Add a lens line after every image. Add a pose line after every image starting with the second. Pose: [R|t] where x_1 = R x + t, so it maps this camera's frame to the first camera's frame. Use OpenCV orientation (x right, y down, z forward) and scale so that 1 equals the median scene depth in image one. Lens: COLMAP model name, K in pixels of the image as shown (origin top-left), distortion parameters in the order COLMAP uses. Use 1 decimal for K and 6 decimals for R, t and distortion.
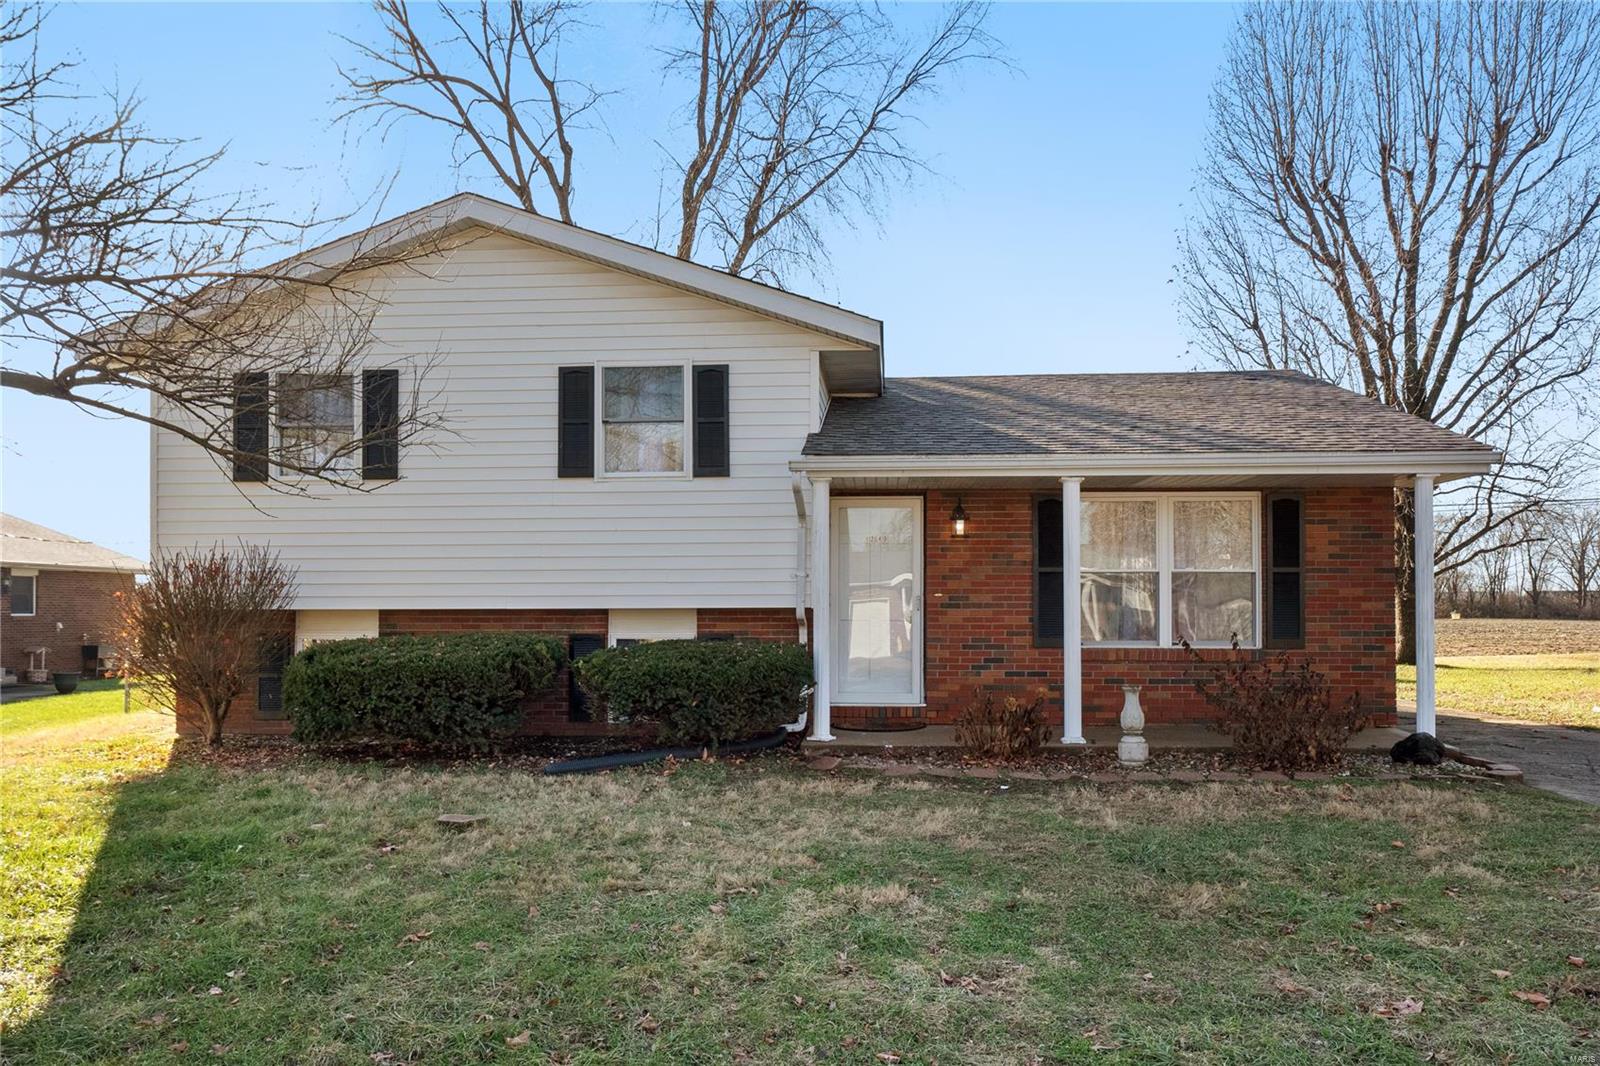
lens RADIAL K [[1205.9, 0, 800.0], [0, 1205.9, 533.0], [0, 0, 1]] dist [0.054586, 0.002416]
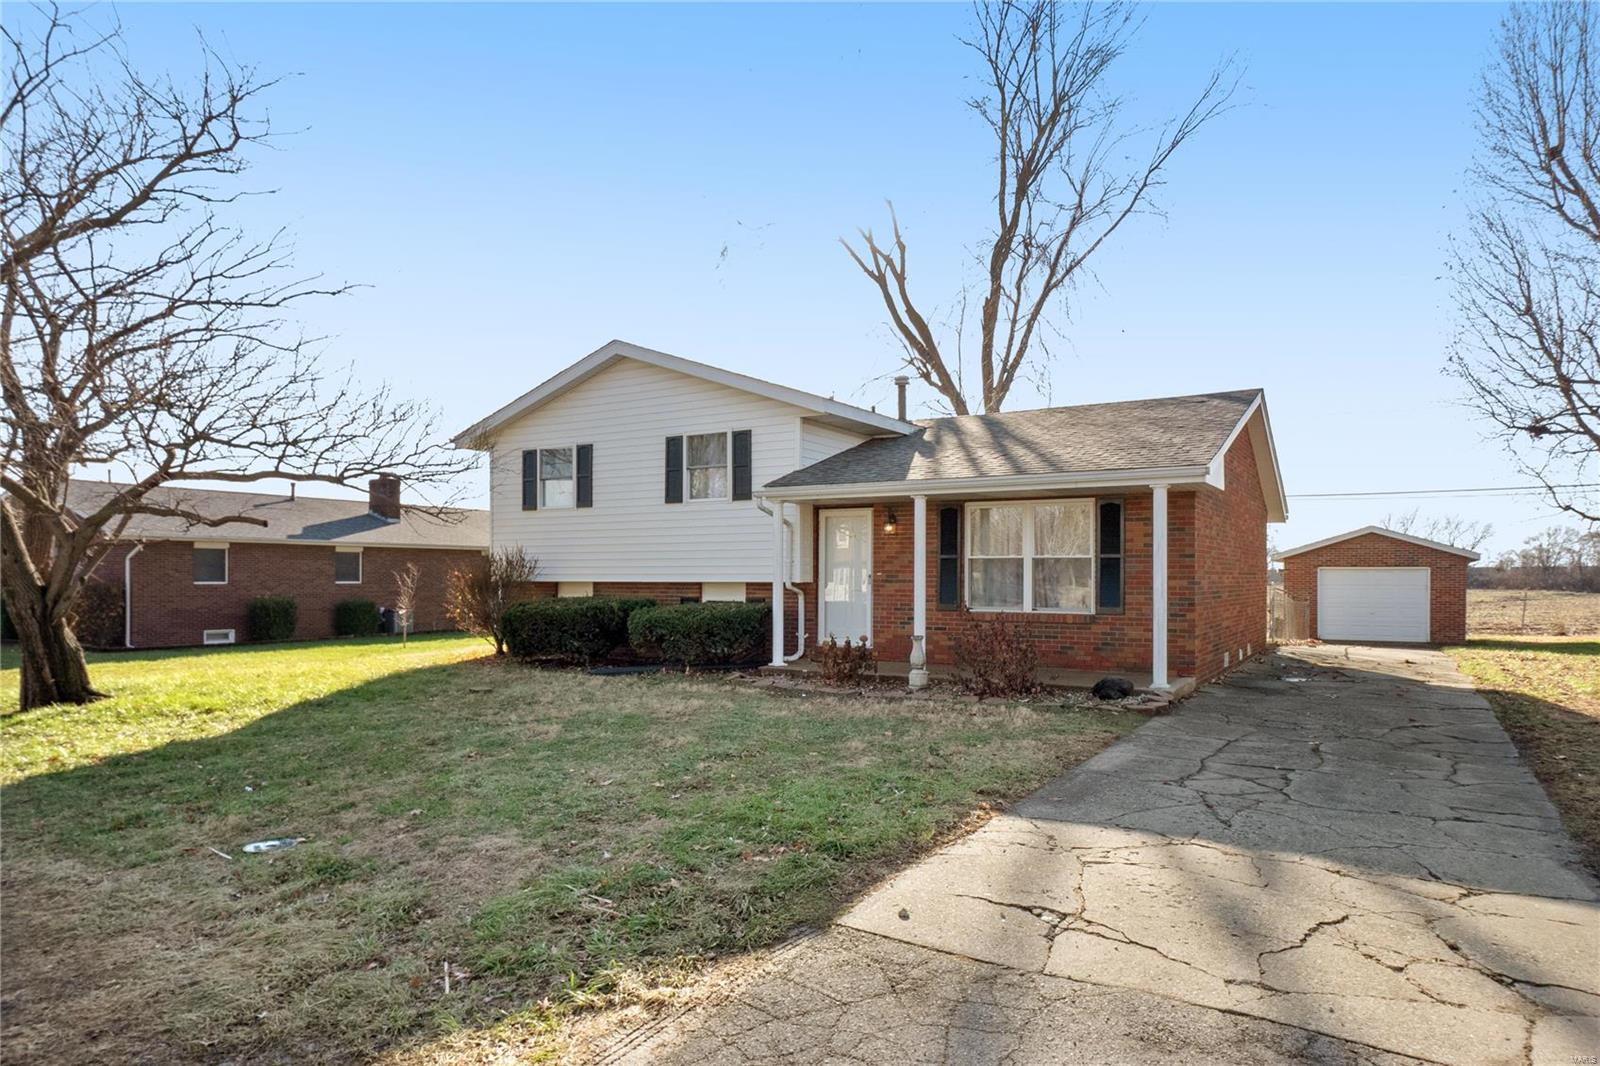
lens RADIAL K [[964.9, 0, 800.0], [0, 964.9, 533.0], [0, 0, 1]] dist [0.037920, -0.000346]
pose [[0.888980, -0.017134, -0.457625, 0.576184], [0.024551, 0.999646, 0.010265, -0.014239], [0.457287, -0.020361, 0.889086, -0.104823]]
